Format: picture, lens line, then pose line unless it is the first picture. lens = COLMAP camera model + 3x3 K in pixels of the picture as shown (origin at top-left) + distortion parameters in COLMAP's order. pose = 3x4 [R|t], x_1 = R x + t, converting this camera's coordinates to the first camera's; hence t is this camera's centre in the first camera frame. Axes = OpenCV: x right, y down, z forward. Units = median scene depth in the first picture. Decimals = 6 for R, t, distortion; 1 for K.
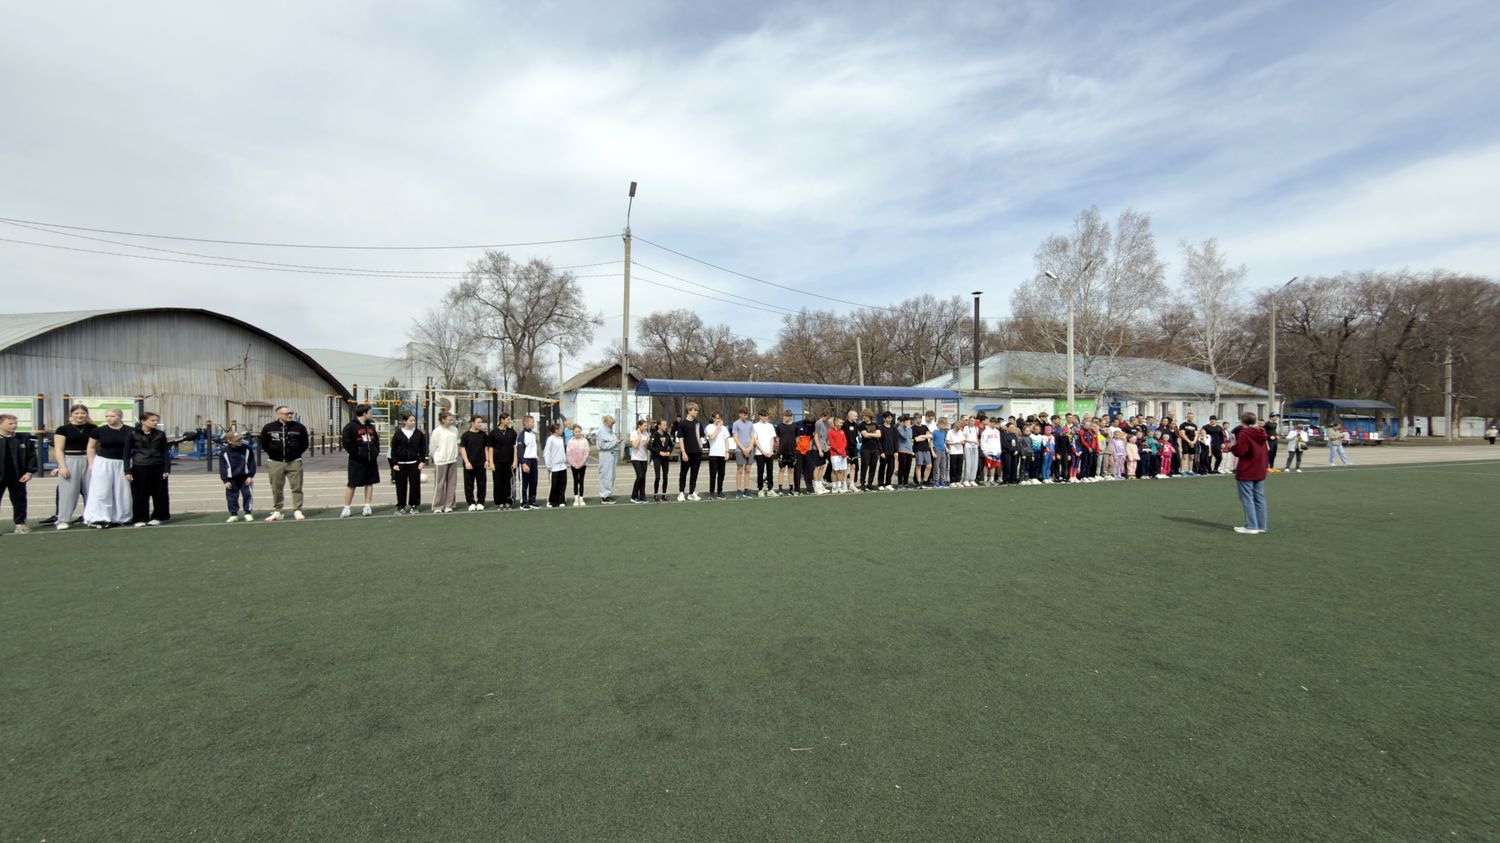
lens RADIAL K [[601.7, 0, 749.8], [0, 601.7, 434.5], [0, 0, 1]] dist [-0.000450, -0.000111]
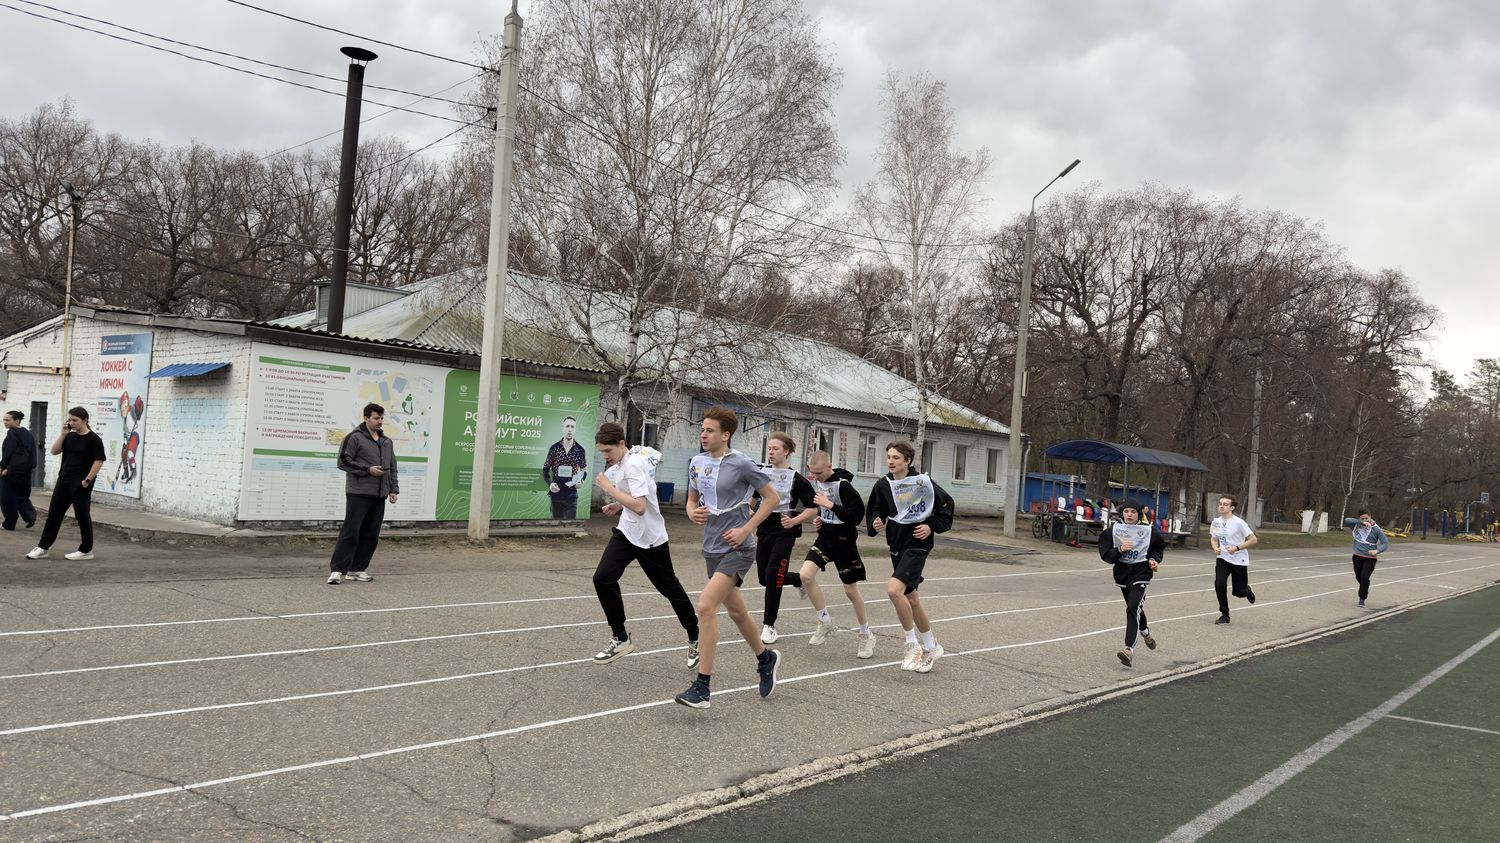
lens RADIAL K [[1054.1, 0, 740.0], [0, 1054.1, 429.9], [0, 0, 1]] dist [0.006403, -0.043594]
pose [[0.891151, 0.083550, 0.445949, 0.285168], [-0.065655, 0.996300, -0.055459, -0.005012], [-0.448932, 0.020143, 0.893339, 0.334562]]
